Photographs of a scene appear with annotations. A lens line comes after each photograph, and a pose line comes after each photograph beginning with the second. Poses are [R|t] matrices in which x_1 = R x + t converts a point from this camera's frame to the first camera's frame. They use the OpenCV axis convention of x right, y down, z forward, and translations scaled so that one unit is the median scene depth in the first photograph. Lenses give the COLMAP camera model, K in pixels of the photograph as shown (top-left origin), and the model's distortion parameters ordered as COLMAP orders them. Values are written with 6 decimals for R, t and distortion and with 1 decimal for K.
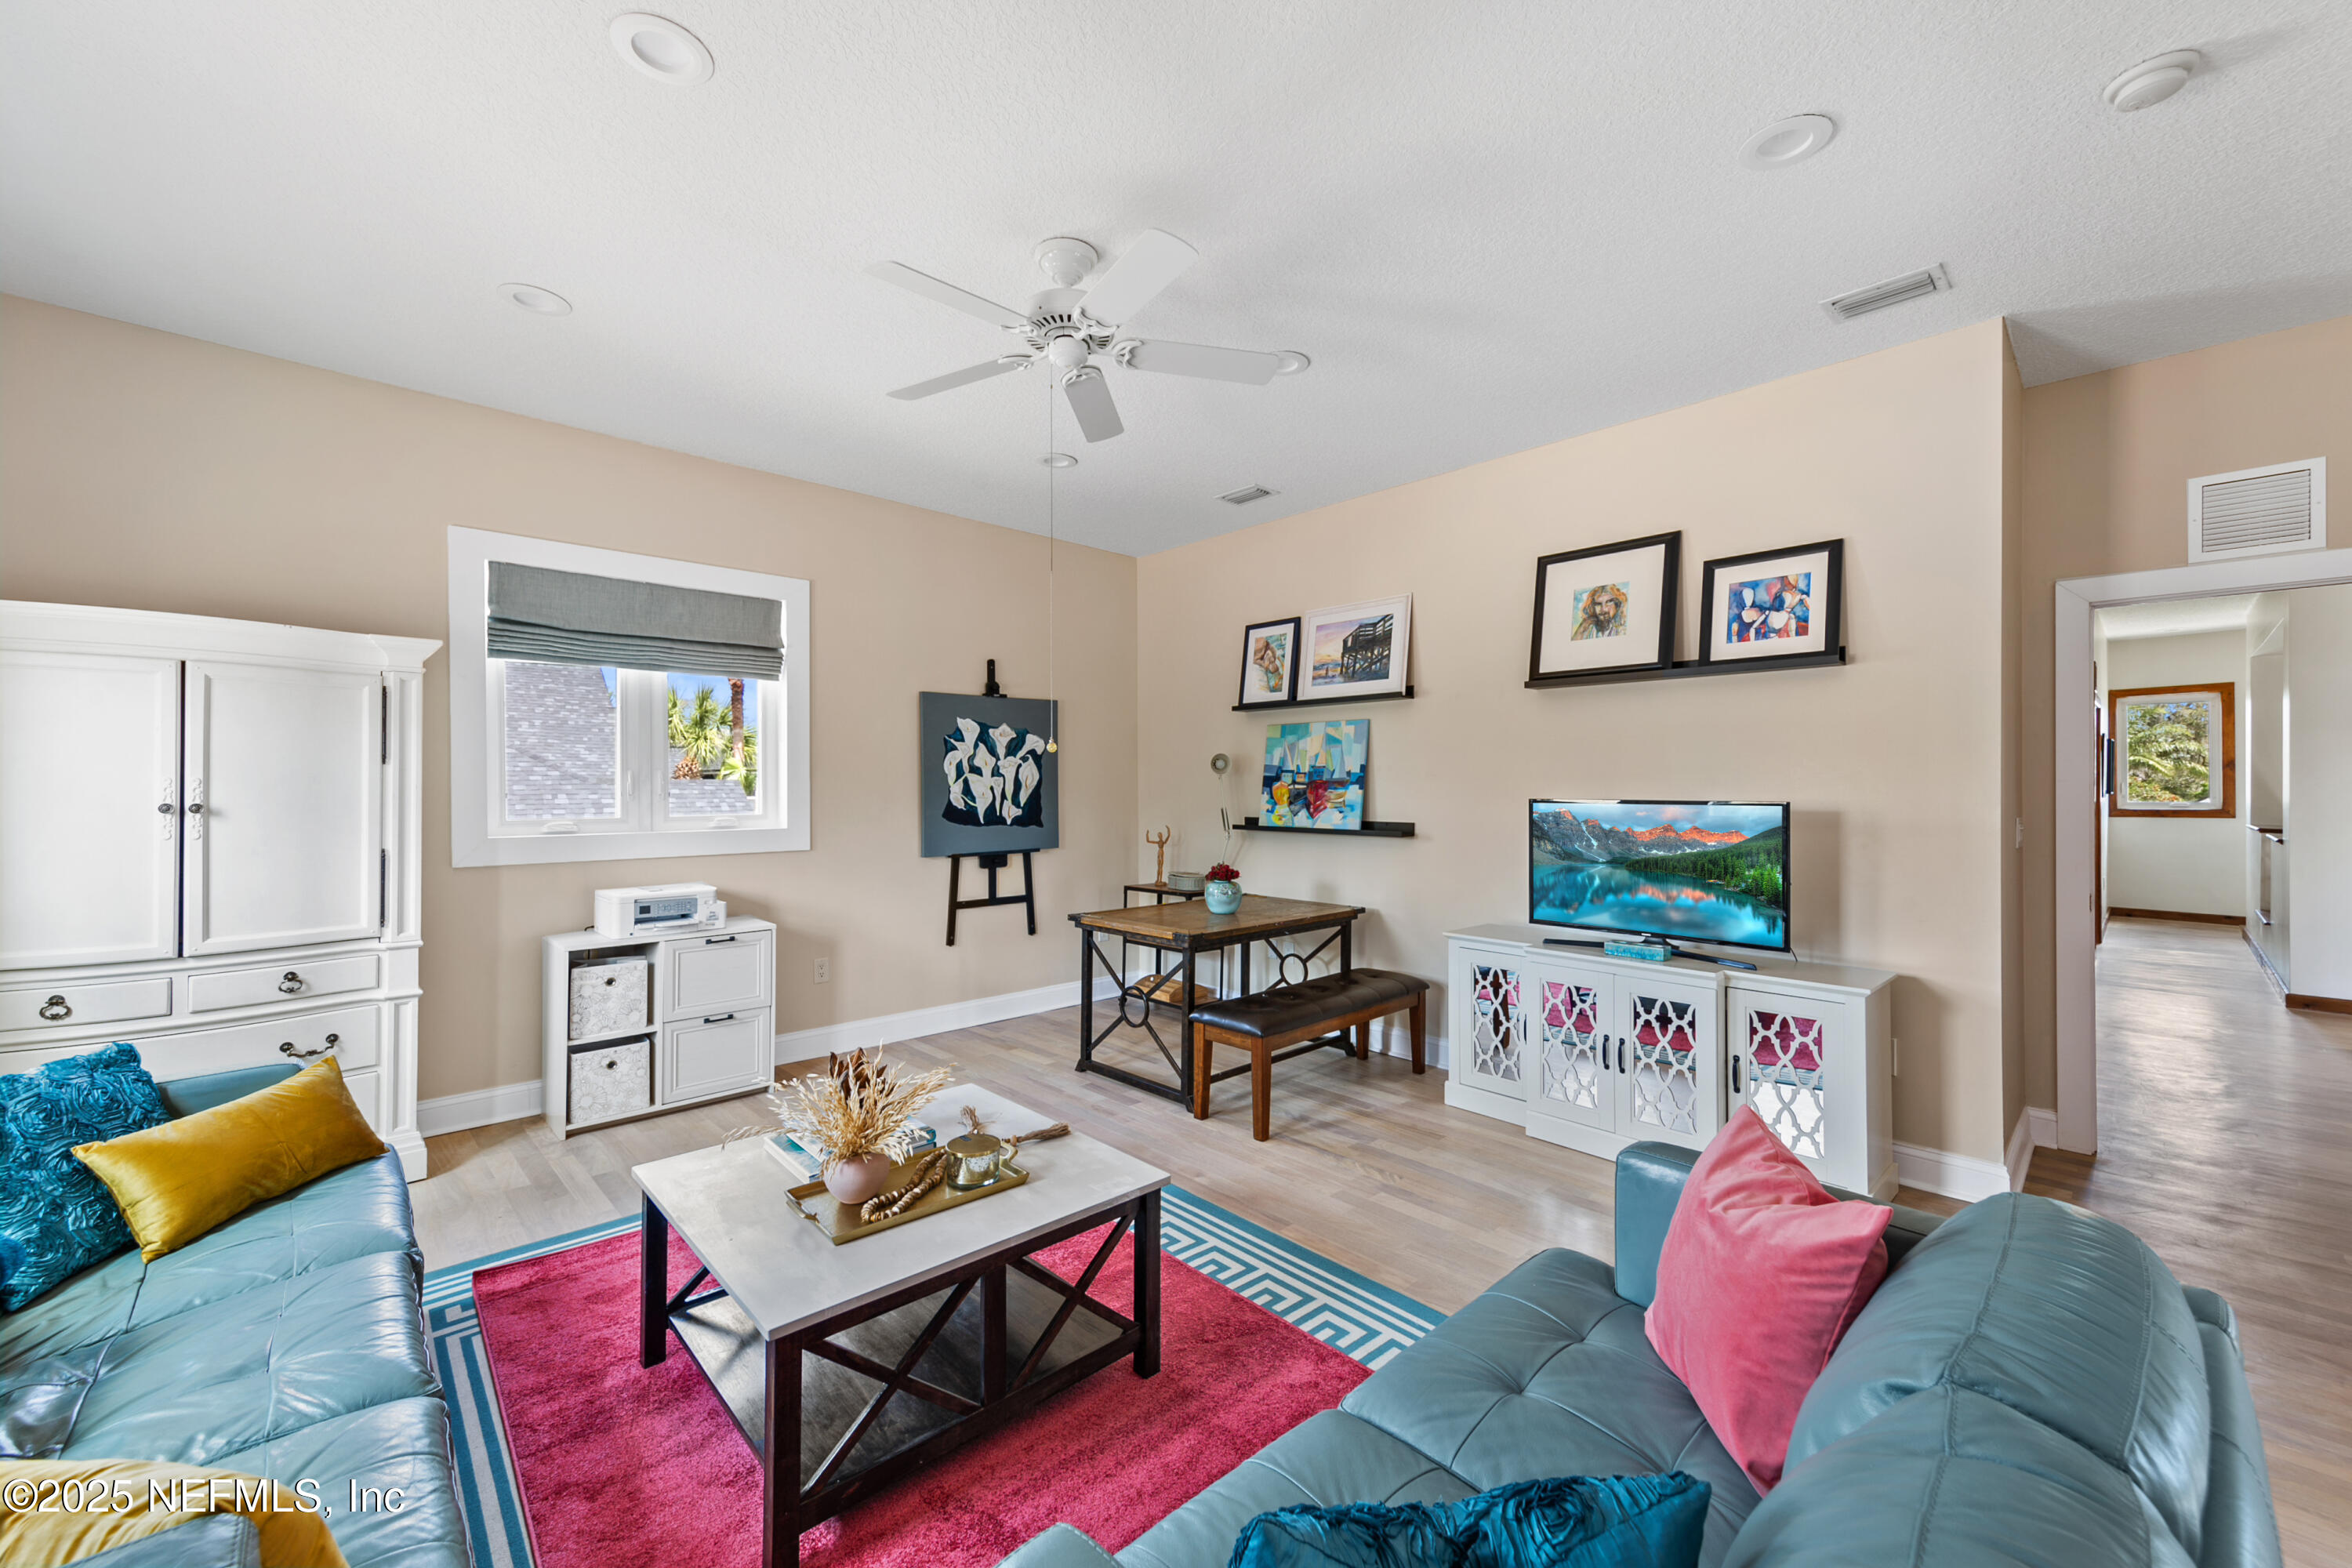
lens RADIAL K [[859.7, 0, 1192.6], [0, 859.7, 778.8], [0, 0, 1]] dist [0.000210, 0.000030]
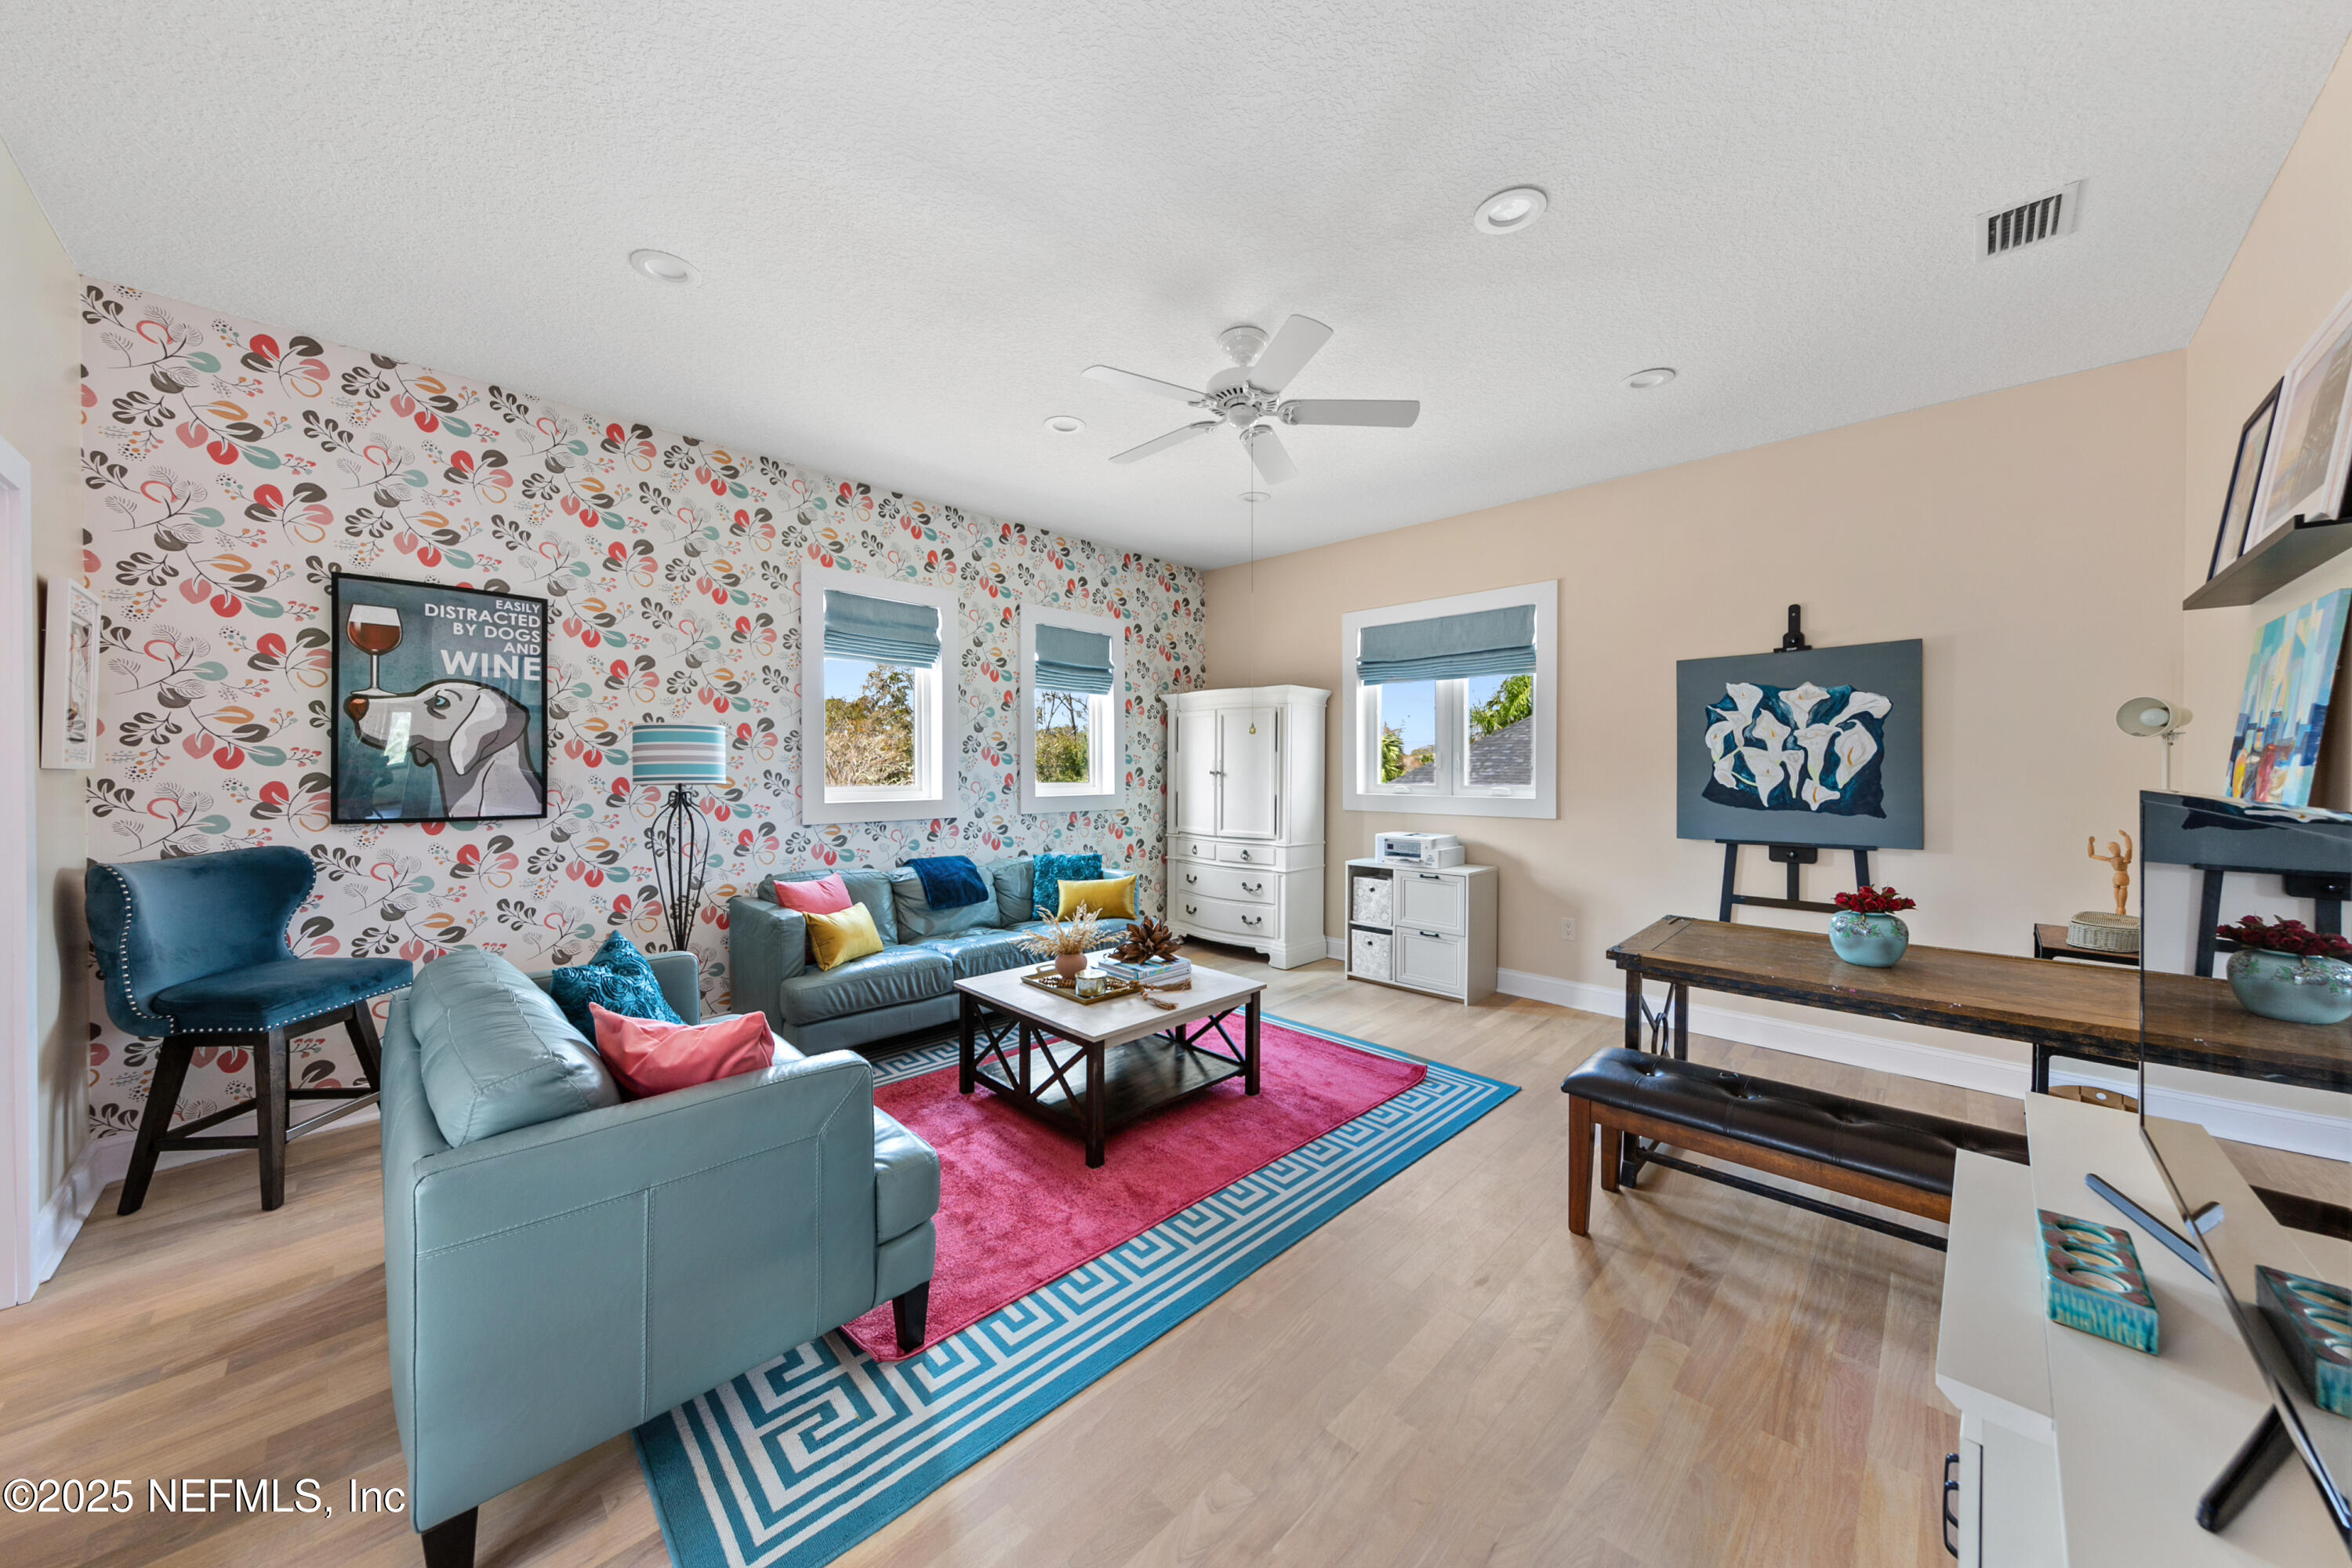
lens RADIAL K [[754.9, 0, 1179.8], [0, 754.9, 771.2], [0, 0, 1]] dist [0.000338, 0.000100]
pose [[0.080727, 0.006768, -0.996713, 0.439282], [0.009245, 0.999929, 0.007539, 0.006878], [0.996693, -0.009823, 0.080659, 0.377425]]
